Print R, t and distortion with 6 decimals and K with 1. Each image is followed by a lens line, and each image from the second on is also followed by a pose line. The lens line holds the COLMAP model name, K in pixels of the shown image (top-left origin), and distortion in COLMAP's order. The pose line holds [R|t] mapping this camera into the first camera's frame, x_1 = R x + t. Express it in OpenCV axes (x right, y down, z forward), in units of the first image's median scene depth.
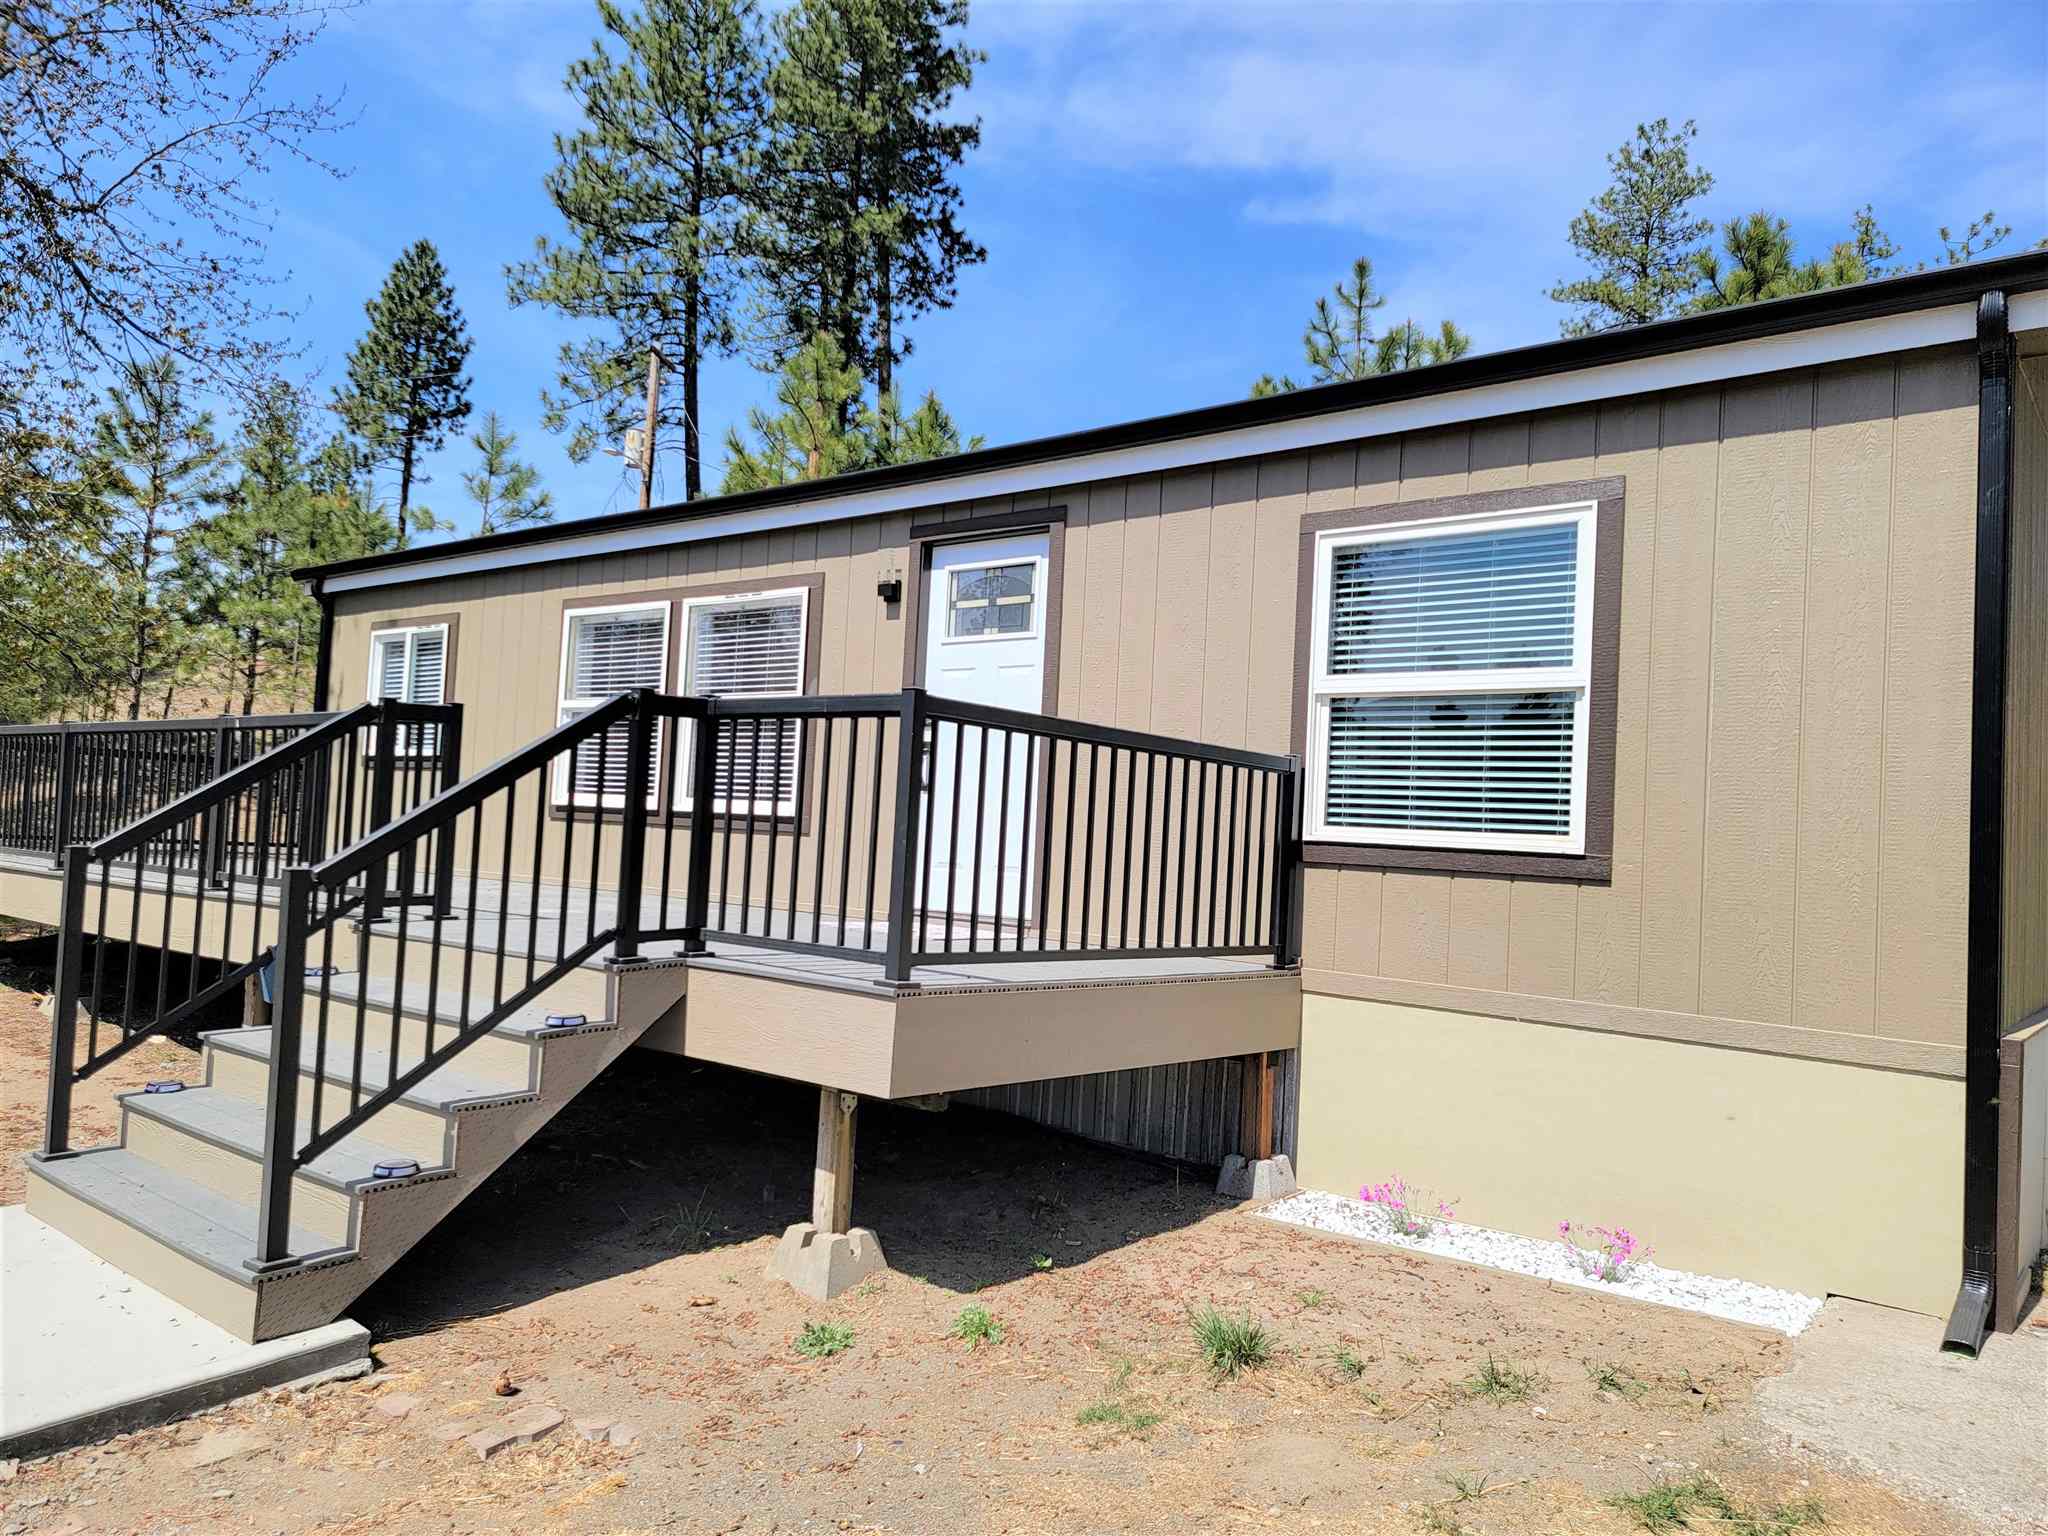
lens RADIAL K [[1401.4, 0, 1014.7], [0, 1401.4, 775.6], [0, 0, 1]] dist [0.102028, -0.086782]
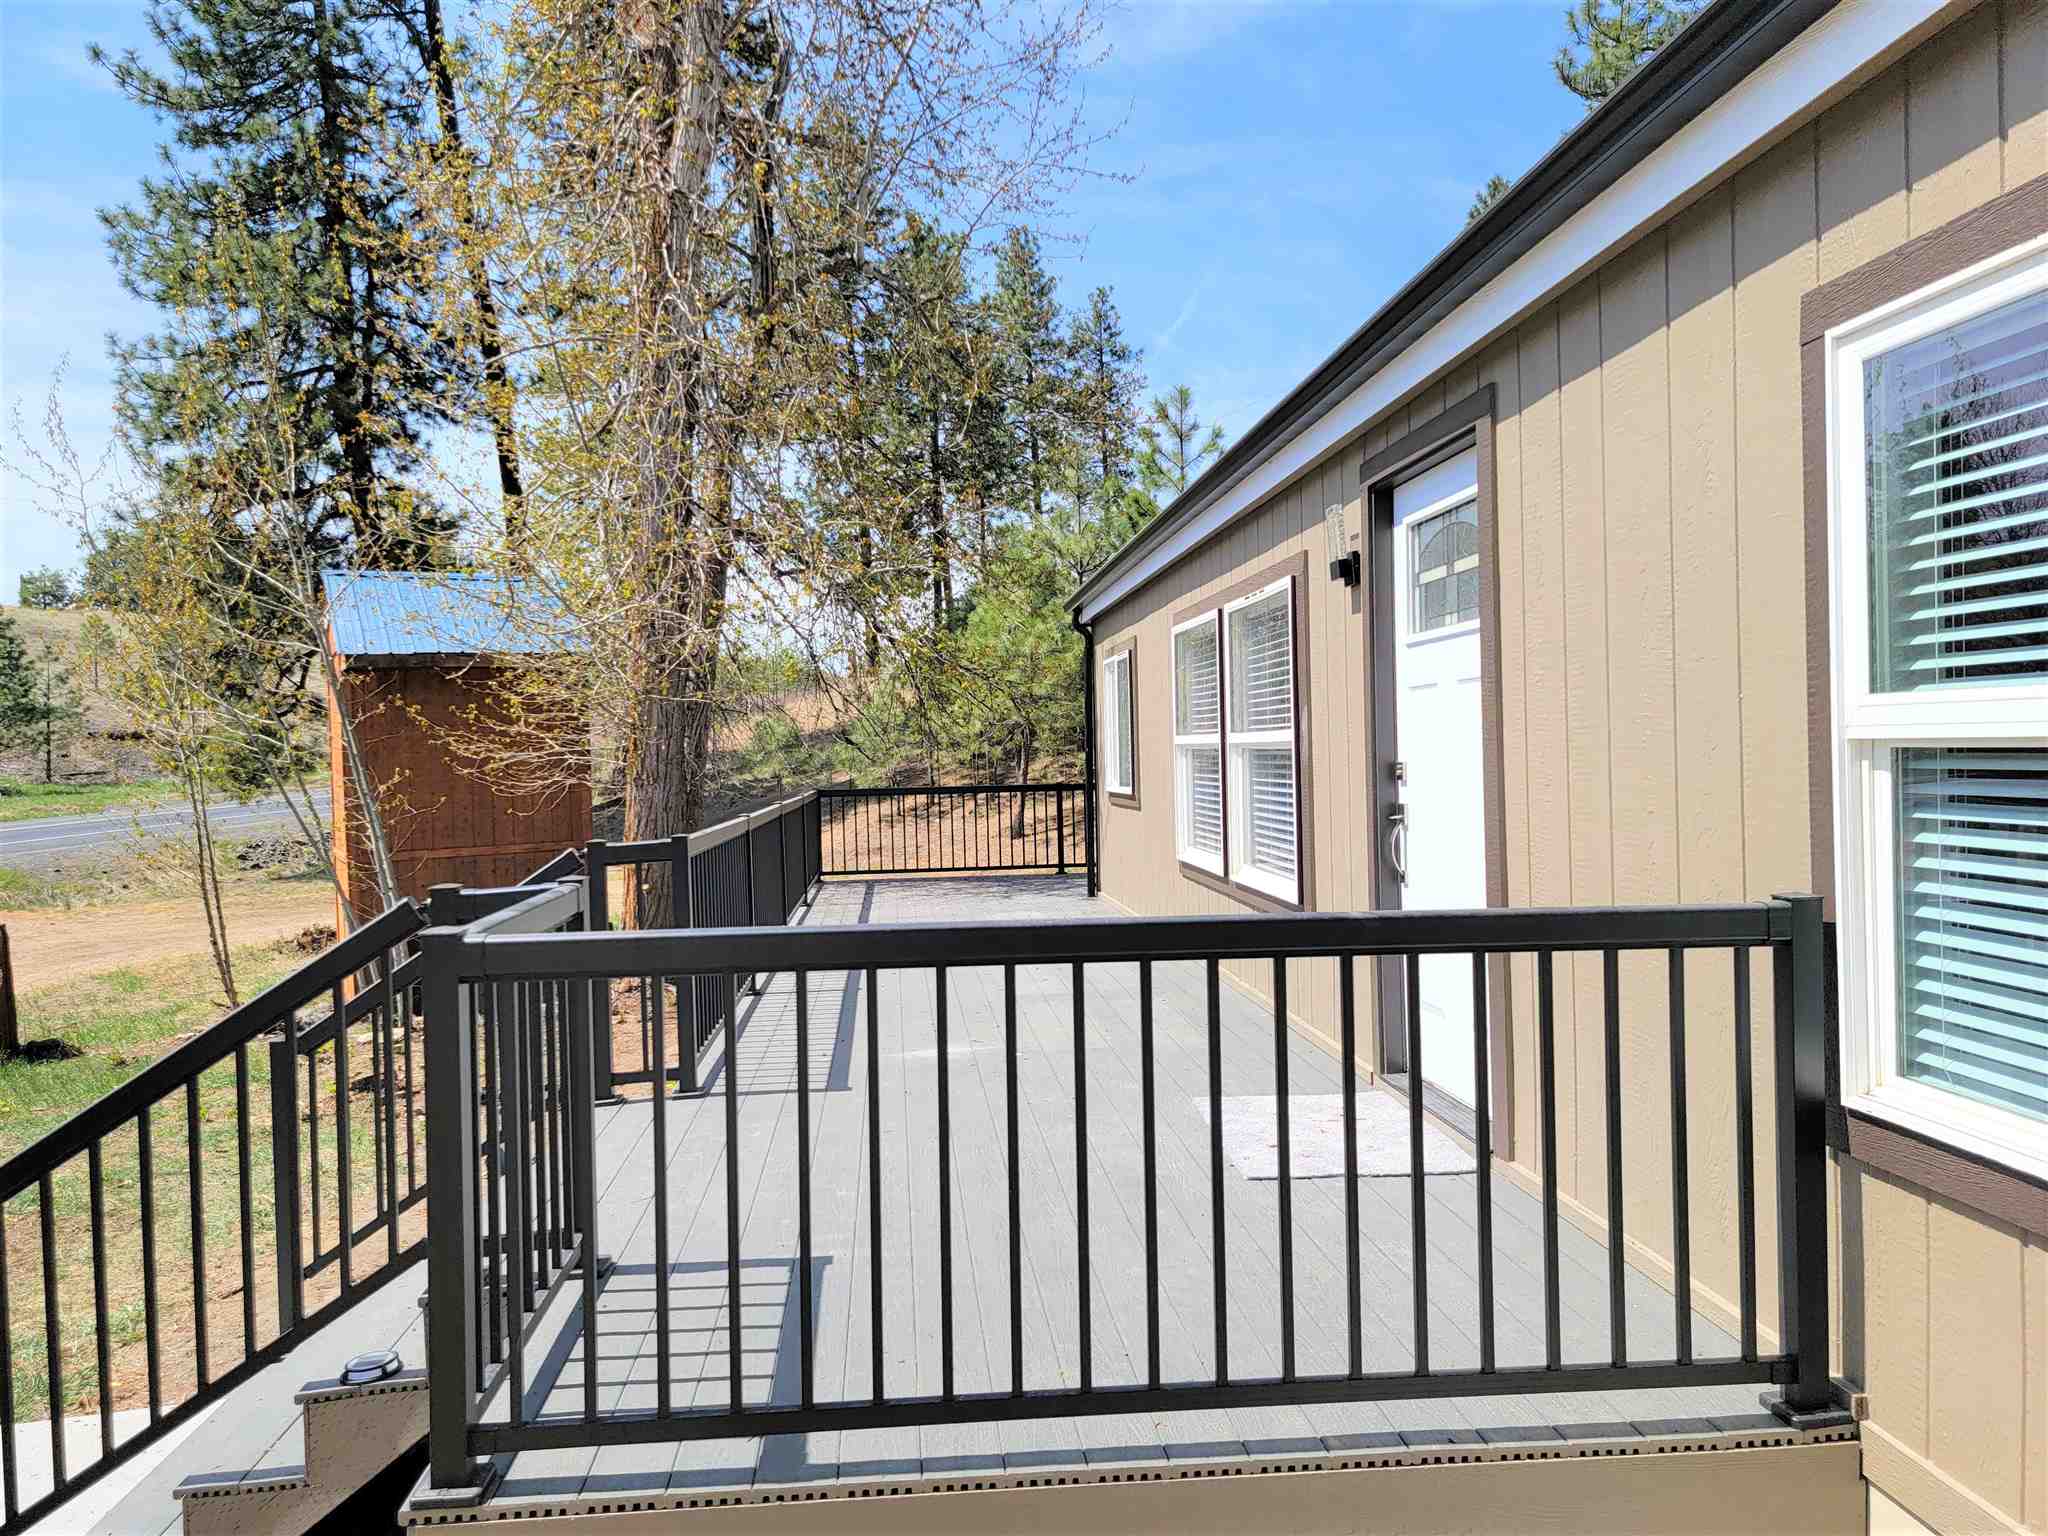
lens RADIAL K [[1404.4, 0, 1032.1], [0, 1404.4, 769.4], [0, 0, 1]] dist [0.091522, -0.079465]
pose [[0.706321, -0.064031, -0.704990, 0.053202], [0.098512, 0.995101, 0.008317, -0.012037], [0.701004, -0.075325, 0.709169, 0.087209]]
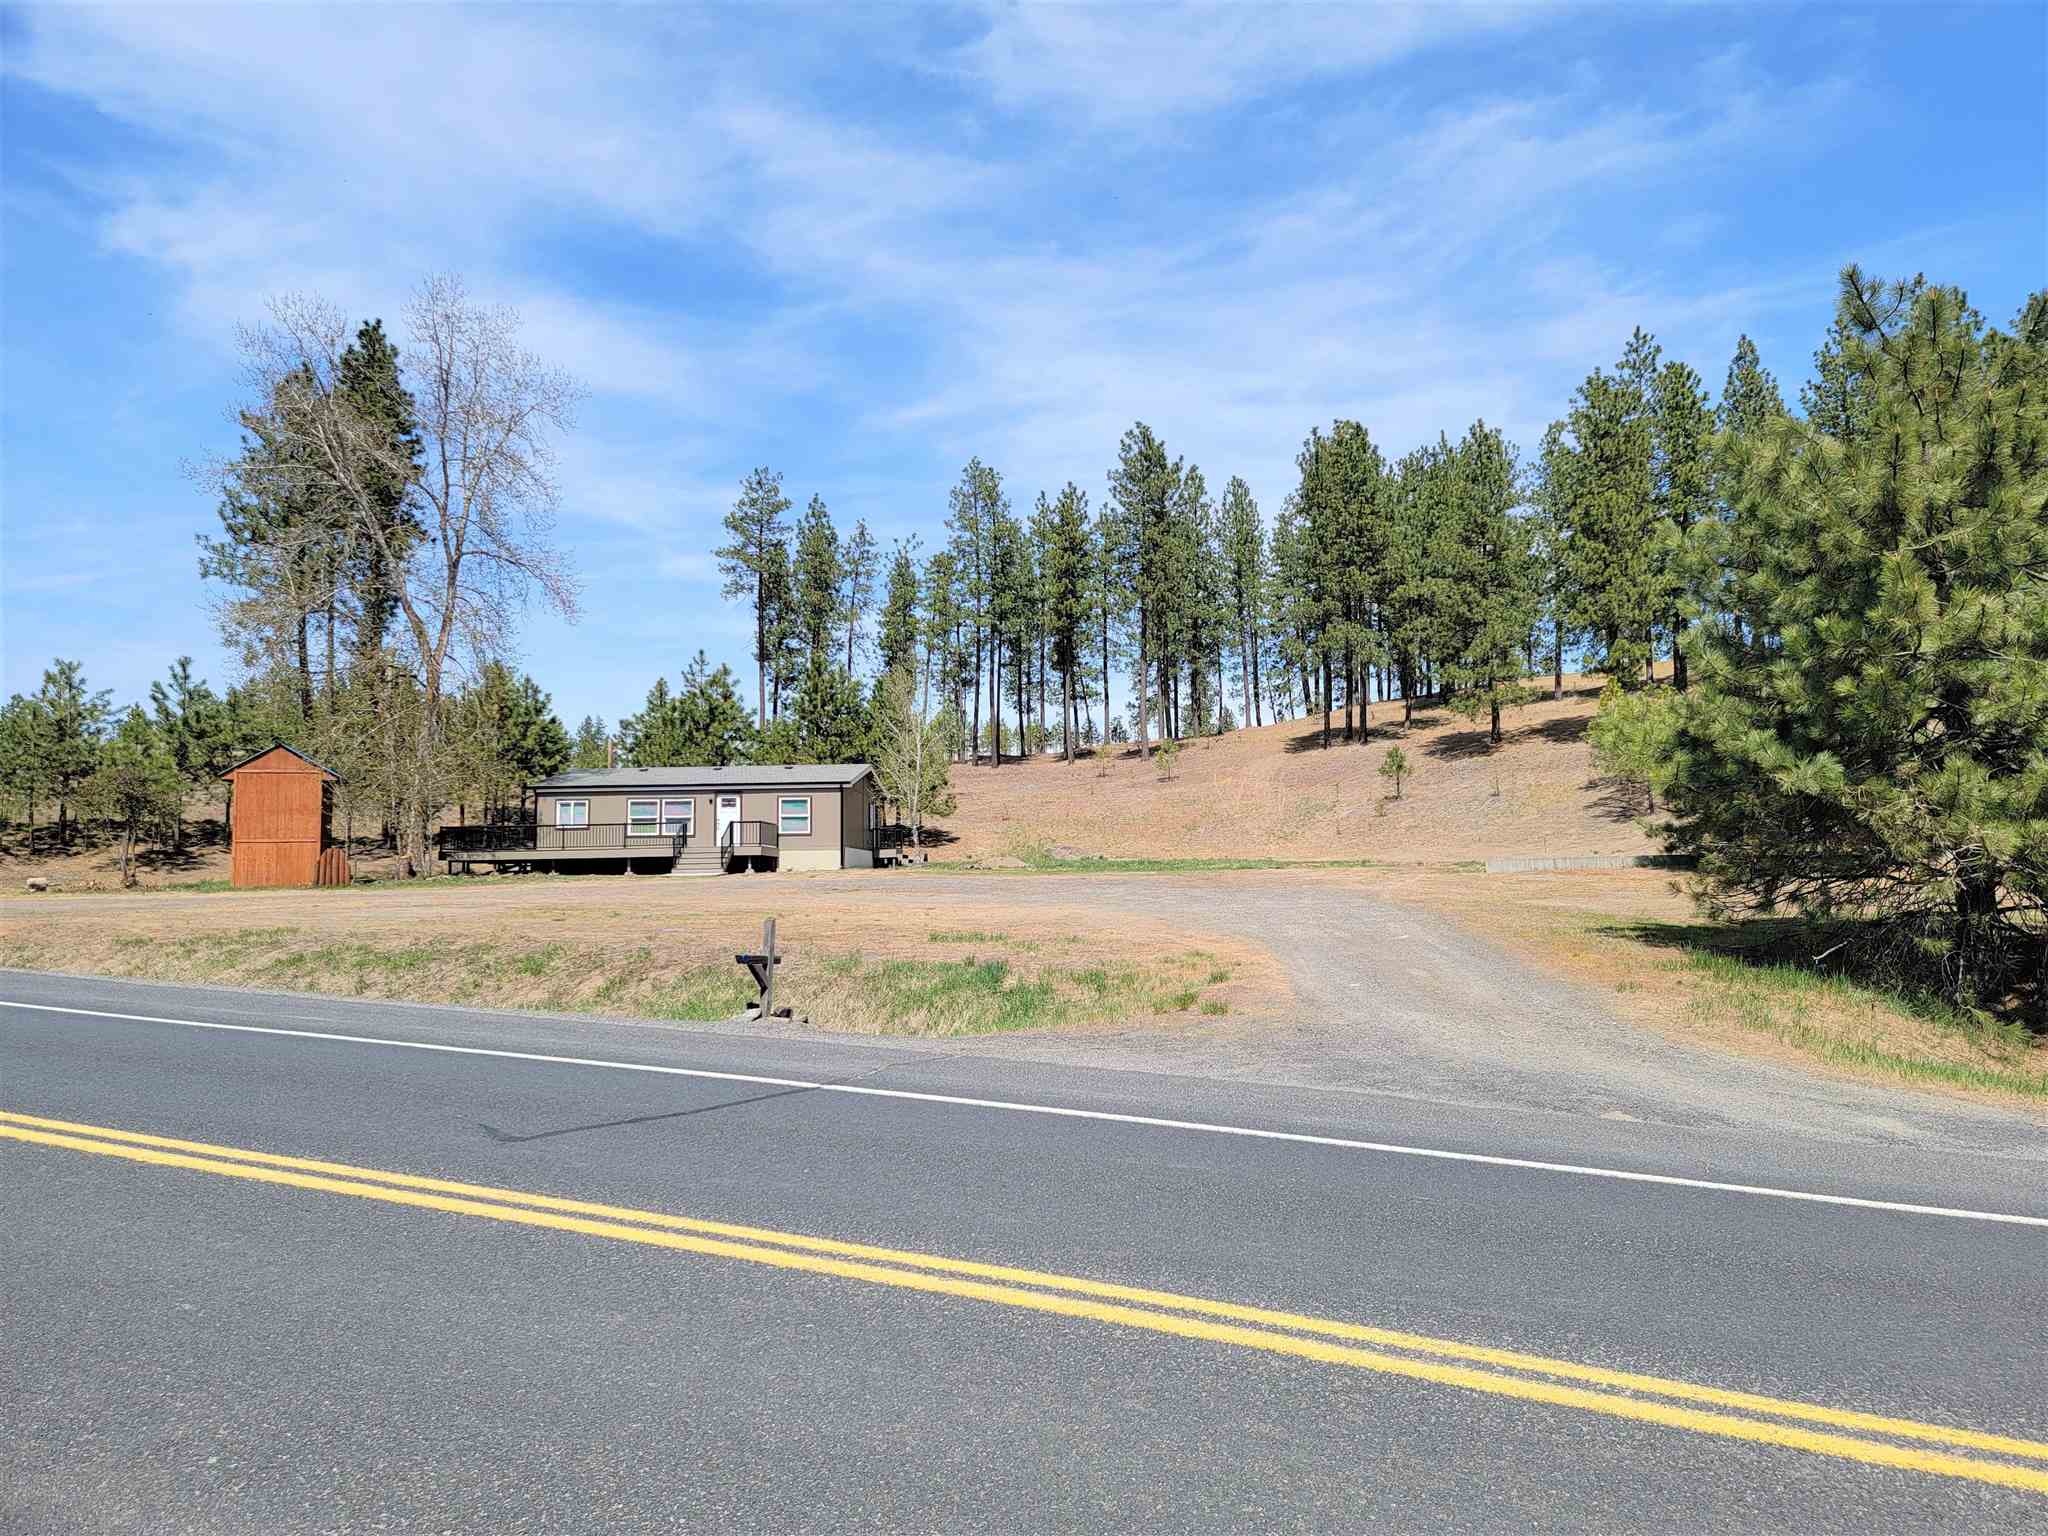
lens RADIAL K [[1421.7, 0, 1045.9], [0, 1421.7, 771.8], [0, 0, 1]] dist [0.092762, -0.081819]
pose [[0.804688, -0.014003, 0.593533, -0.585236], [0.027155, 0.999544, -0.013235, -0.027533], [-0.593077, 0.026767, 0.804701, -1.122366]]
